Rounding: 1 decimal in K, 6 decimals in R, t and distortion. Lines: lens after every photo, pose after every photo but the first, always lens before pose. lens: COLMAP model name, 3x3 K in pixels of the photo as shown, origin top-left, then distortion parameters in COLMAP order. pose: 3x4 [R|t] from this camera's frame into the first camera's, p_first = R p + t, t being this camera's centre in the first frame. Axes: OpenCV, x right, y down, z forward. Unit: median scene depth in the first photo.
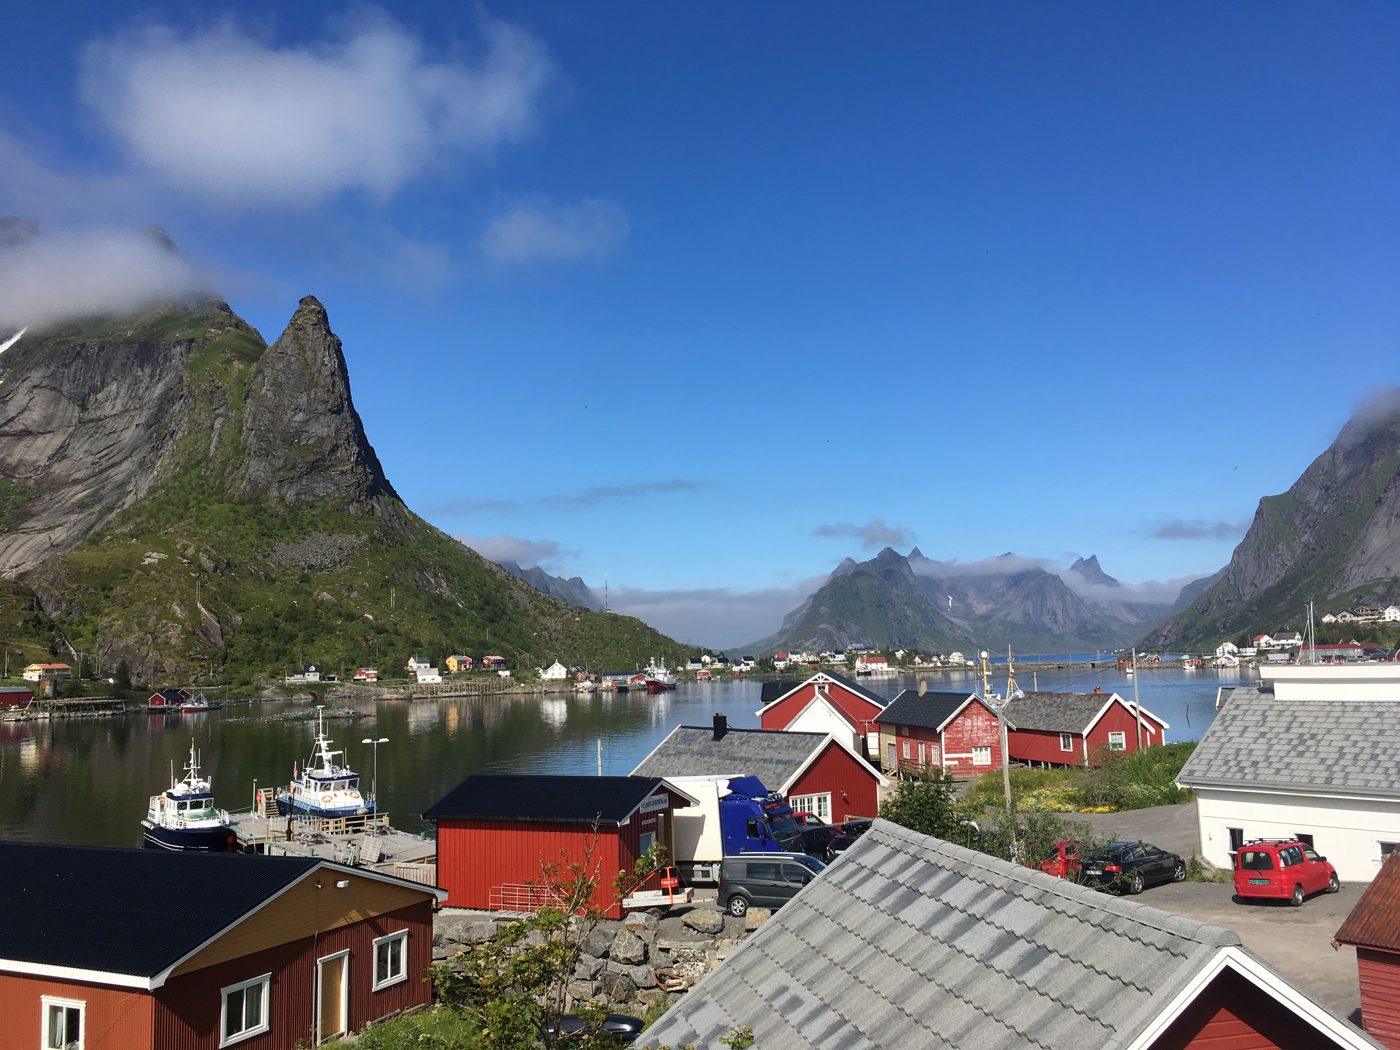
lens RADIAL K [[1235.1, 0, 700.0], [0, 1235.1, 525.0], [0, 0, 1]] dist [0.041113, -0.002887]
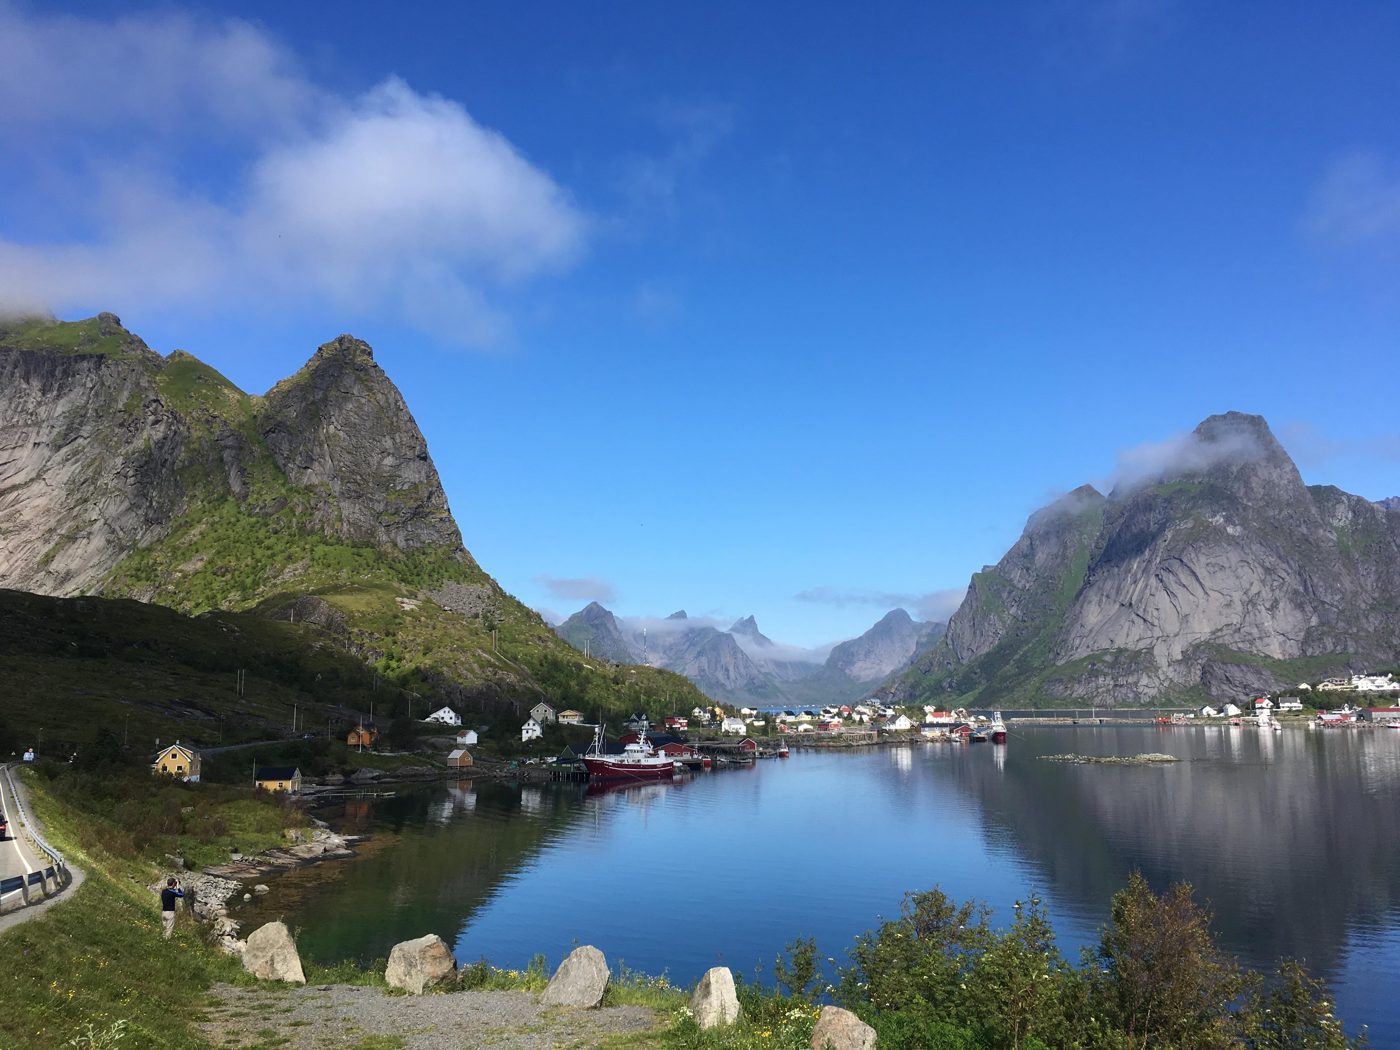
lens RADIAL K [[1235.1, 0, 700.0], [0, 1235.1, 525.0], [0, 0, 1]] dist [0.041113, -0.002887]
pose [[0.948759, 0.059054, 0.310432, -0.154084], [-0.046248, 0.997754, -0.048457, 0.000199], [-0.312596, 0.031617, 0.949360, -0.006377]]
